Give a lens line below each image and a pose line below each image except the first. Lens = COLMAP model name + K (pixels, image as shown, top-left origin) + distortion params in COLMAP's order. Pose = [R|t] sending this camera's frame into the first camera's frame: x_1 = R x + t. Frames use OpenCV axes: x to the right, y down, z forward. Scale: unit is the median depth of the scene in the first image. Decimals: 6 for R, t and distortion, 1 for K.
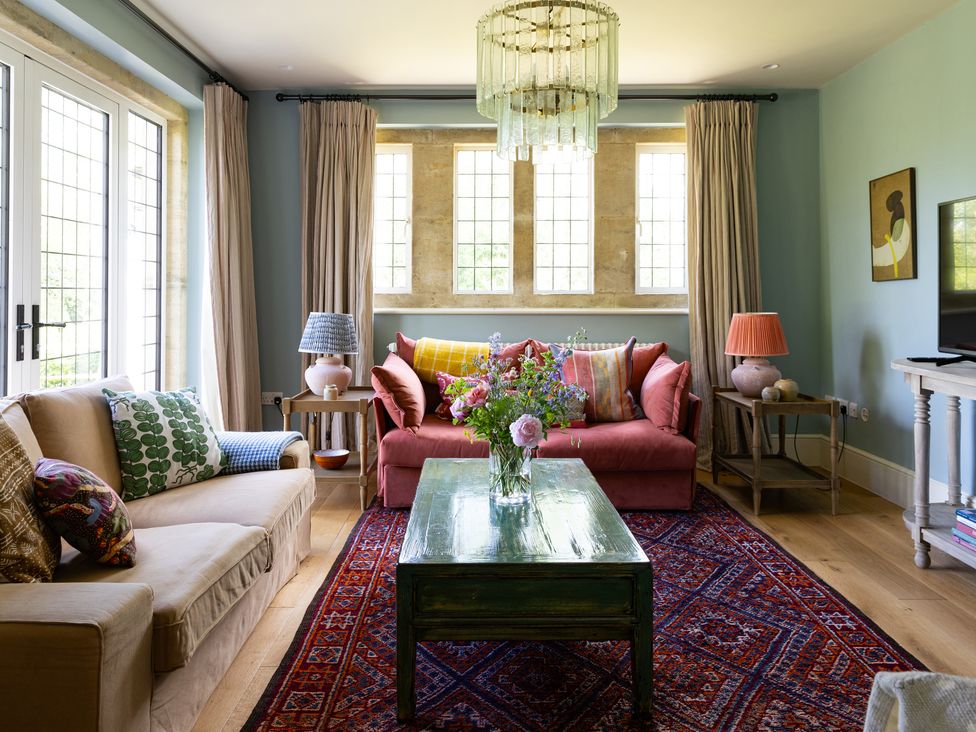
lens RADIAL K [[751.5, 0, 481.9], [0, 751.5, 291.3], [0, 0, 1]] dist [0.003605, 0.000007]
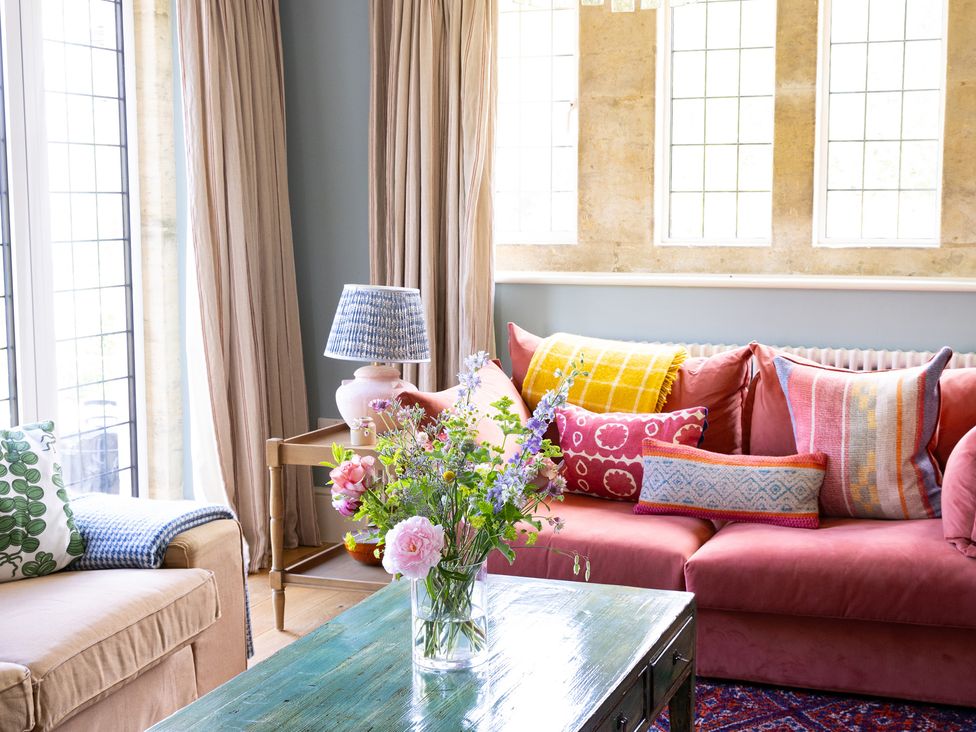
lens RADIAL K [[1461.4, 0, 498.2], [0, 1461.4, 391.7], [0, 0, 1]] dist [0.016591, -0.022529]
pose [[0.934966, 0.041243, -0.352333, 0.266981], [0.005518, 0.991407, 0.130694, -0.034954], [0.354695, -0.124138, 0.926704, 0.030775]]
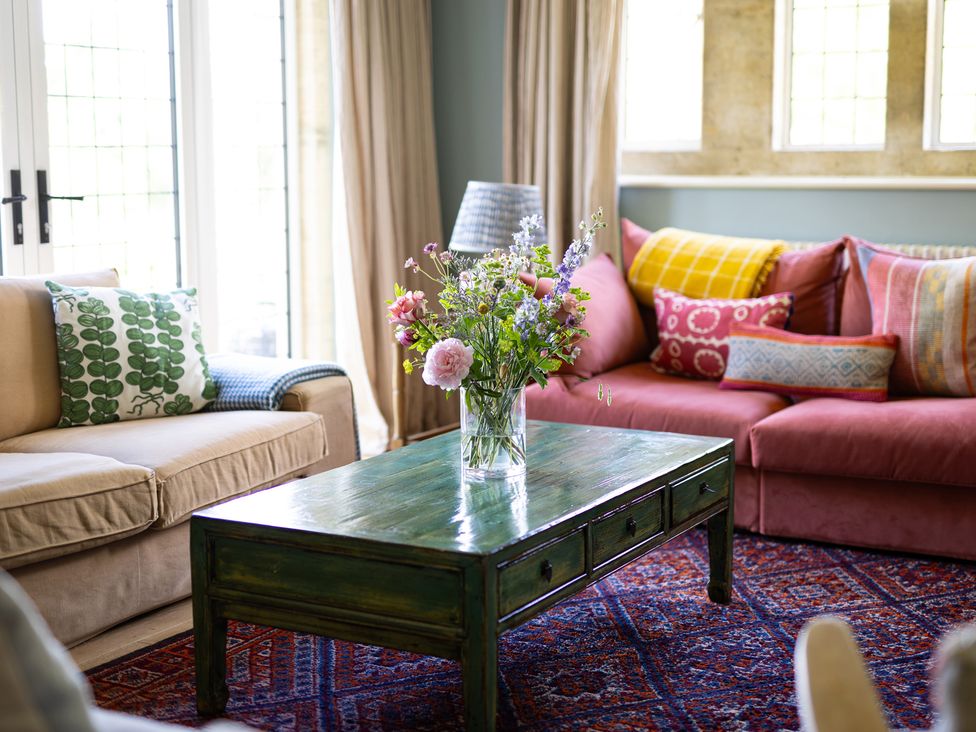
lens RADIAL K [[1532.6, 0, 487.9], [0, 1532.6, 378.7], [0, 0, 1]] dist [-0.003560, -0.030955]
pose [[0.866043, 0.067943, -0.495332, 0.413673], [0.007689, 0.988796, 0.149074, 0.000232], [0.499911, -0.132913, 0.855817, -0.069503]]
